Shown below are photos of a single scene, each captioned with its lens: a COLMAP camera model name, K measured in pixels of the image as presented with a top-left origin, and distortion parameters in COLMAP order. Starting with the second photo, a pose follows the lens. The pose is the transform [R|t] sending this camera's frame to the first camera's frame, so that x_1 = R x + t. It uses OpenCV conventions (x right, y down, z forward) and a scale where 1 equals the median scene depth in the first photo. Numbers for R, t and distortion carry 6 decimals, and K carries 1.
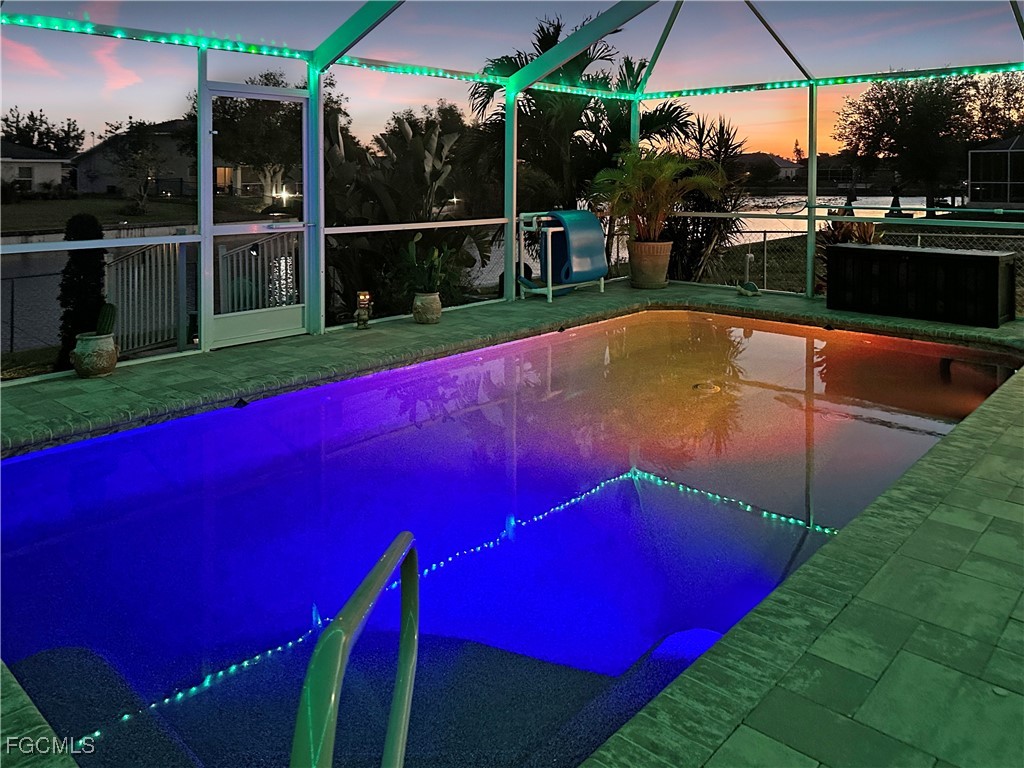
lens RADIAL K [[768.0, 0, 522.7], [0, 768.0, 338.1], [0, 0, 1]] dist [0.069855, -0.095642]
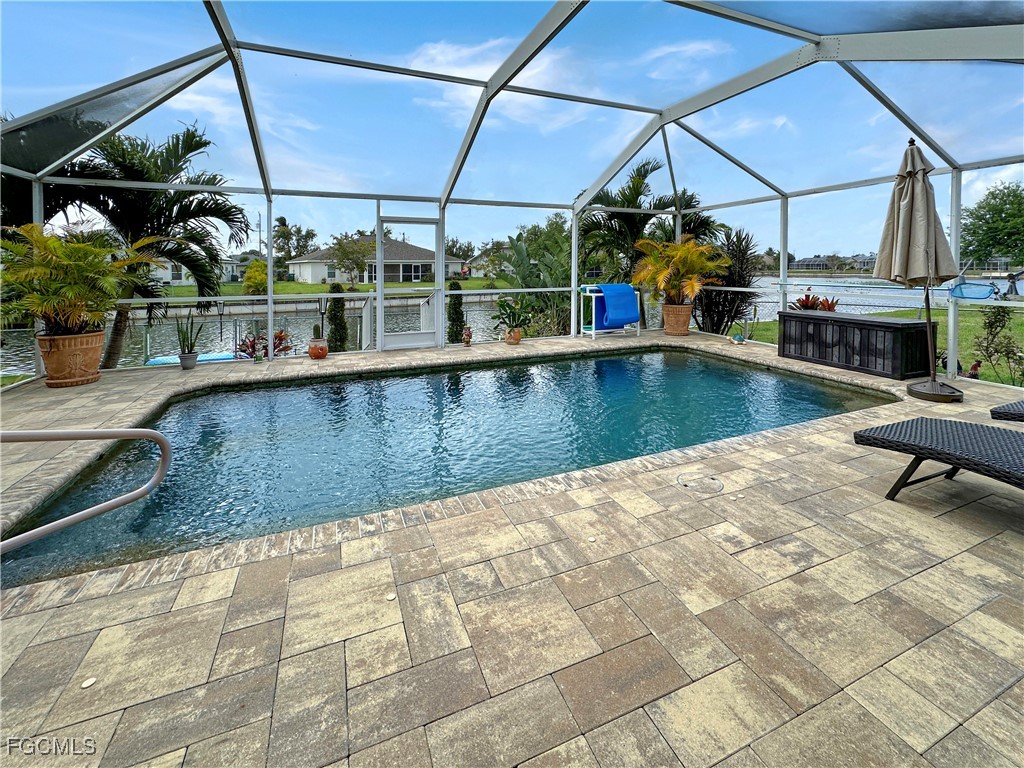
lens RADIAL K [[459.6, 0, 528.0], [0, 459.6, 328.2], [0, 0, 1]] dist [-0.001086, 0.000180]
pose [[0.906434, 0.050059, -0.419369, 0.314563], [-0.082801, 0.994744, -0.060228, -0.002029], [0.414150, 0.089318, 0.905816, 0.078920]]
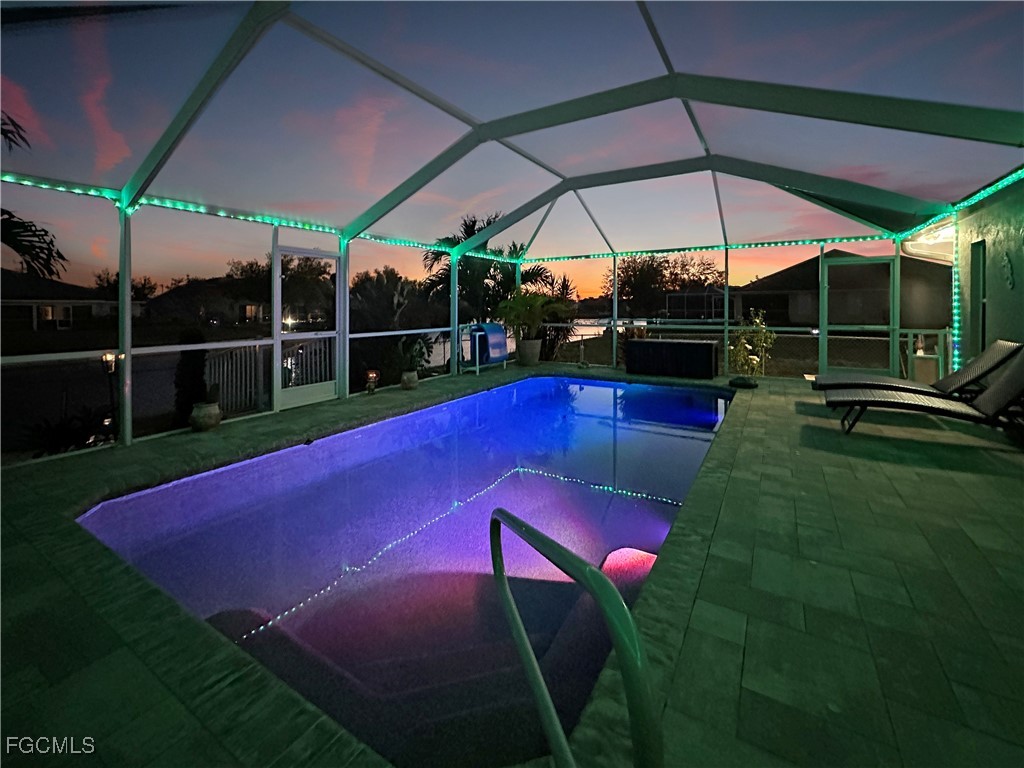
lens RADIAL K [[426.9, 0, 512.0], [0, 426.9, 384.0], [0, 0, 1]] dist [0.001129, 0.000453]
pose [[0.981775, -0.039046, 0.185993, -0.071057], [0.045529, 0.998491, -0.030711, 0.007069], [-0.184513, 0.038619, 0.982071, 0.030512]]
